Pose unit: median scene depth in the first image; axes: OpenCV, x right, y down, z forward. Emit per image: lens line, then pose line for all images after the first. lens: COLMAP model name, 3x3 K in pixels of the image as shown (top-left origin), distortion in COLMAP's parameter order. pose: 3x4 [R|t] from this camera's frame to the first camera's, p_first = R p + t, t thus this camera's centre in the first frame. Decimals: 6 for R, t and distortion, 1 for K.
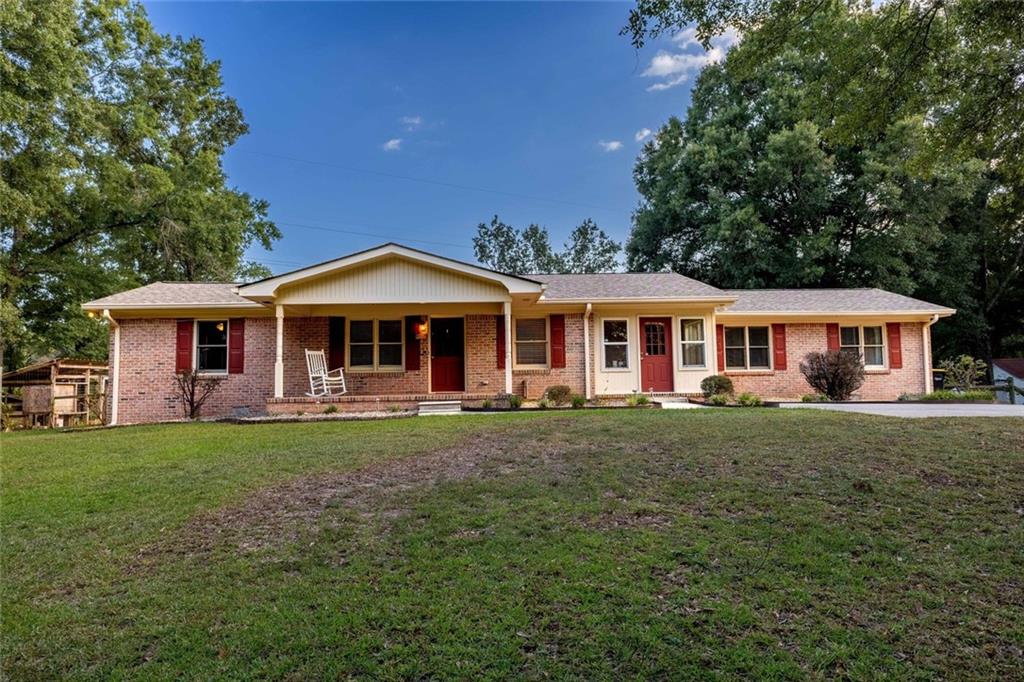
lens RADIAL K [[660.3, 0, 512.0], [0, 660.3, 341.0], [0, 0, 1]] dist [-0.004301, -0.001337]
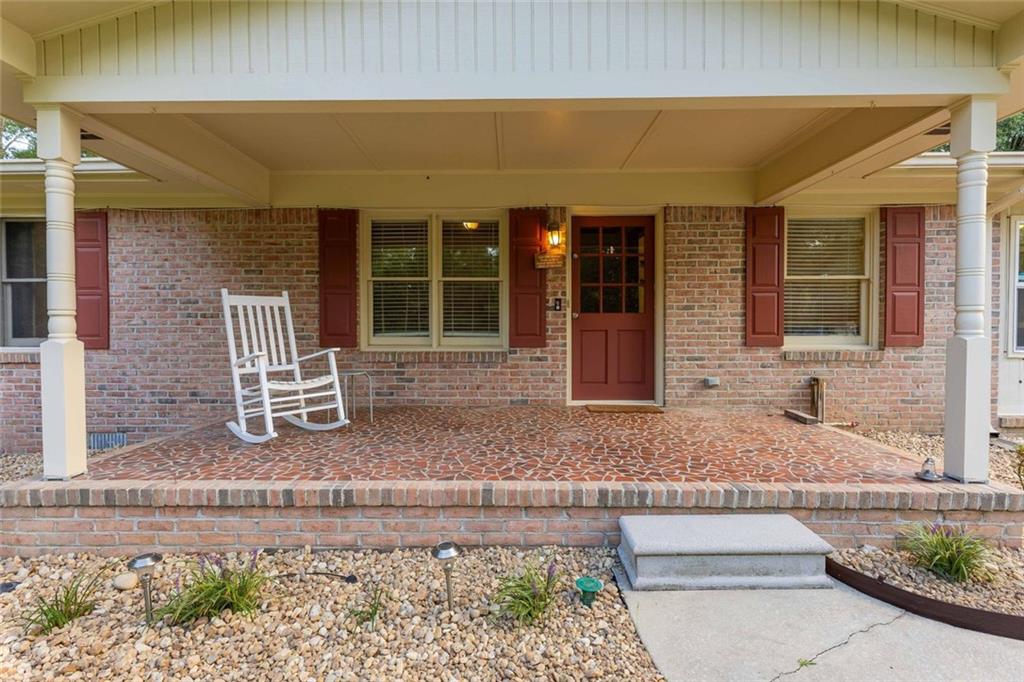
lens RADIAL K [[550.9, 0, 512.0], [0, 550.9, 341.0], [0, 0, 1]] dist [-0.001699, -0.000274]
pose [[0.997962, 0.015942, -0.061785, -0.135567], [-0.010124, 0.995581, 0.093362, 0.009559], [0.063001, -0.092546, 0.993713, 0.652494]]
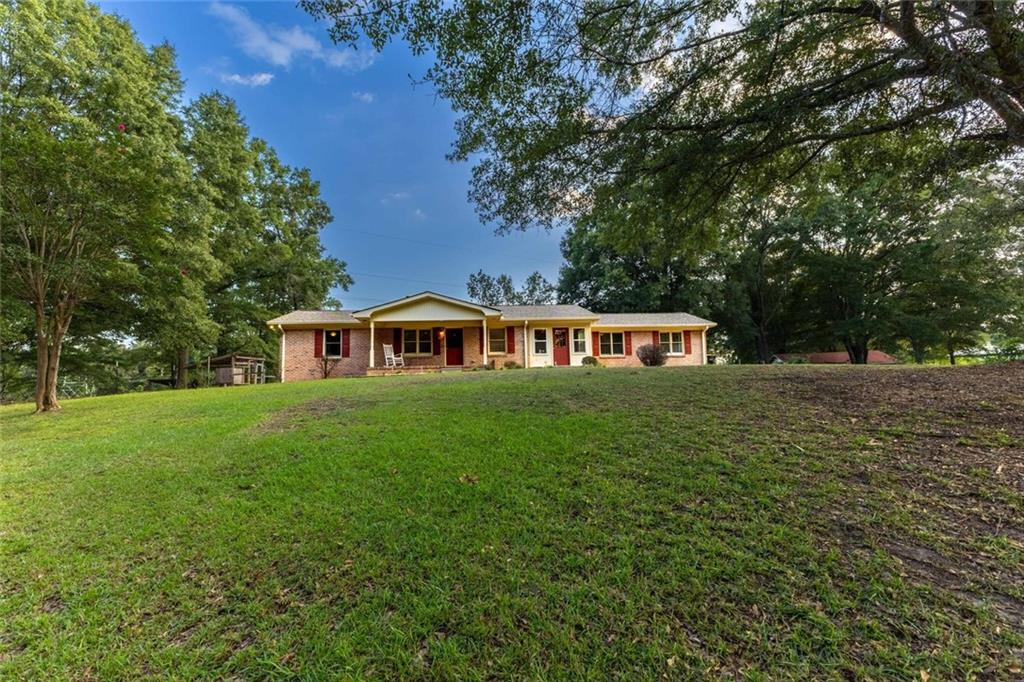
lens RADIAL K [[439.5, 0, 512.0], [0, 439.5, 341.0], [0, 0, 1]] dist [0.000076, 0.000033]
pose [[0.999066, -0.005444, 0.042870, 0.016418], [0.006128, 0.999856, -0.015847, 0.023830], [-0.042778, 0.016095, 0.998955, -0.302779]]
